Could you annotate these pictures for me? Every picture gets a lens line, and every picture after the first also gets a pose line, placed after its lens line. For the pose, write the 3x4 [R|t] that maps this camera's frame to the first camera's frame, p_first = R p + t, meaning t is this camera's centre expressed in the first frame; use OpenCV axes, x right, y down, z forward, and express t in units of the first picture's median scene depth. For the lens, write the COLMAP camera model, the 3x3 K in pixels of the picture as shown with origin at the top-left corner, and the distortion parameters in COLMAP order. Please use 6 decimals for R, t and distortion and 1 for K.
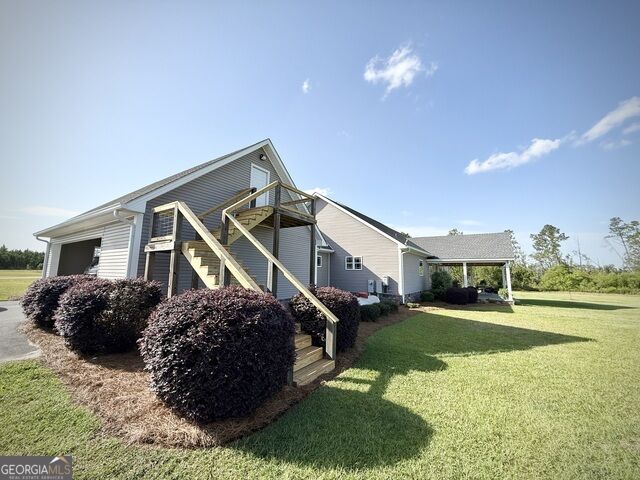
lens RADIAL K [[256.0, 0, 321.6], [0, 256.0, 239.3], [0, 0, 1]] dist [-0.000061, 0.000301]
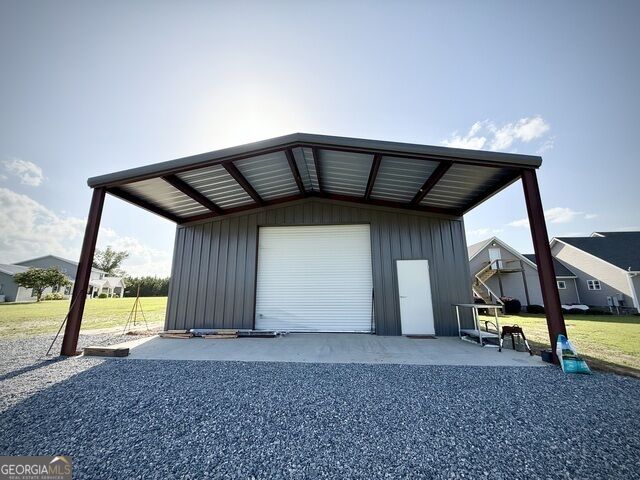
lens RADIAL K [[256.0, 0, 321.1], [0, 256.0, 238.4], [0, 0, 1]] dist [-0.000061, 0.000301]
pose [[0.477531, -0.201969, -0.855086, 1.056272], [0.127516, 0.978848, -0.159989, -0.197401], [0.869312, -0.032637, 0.493185, -1.593470]]
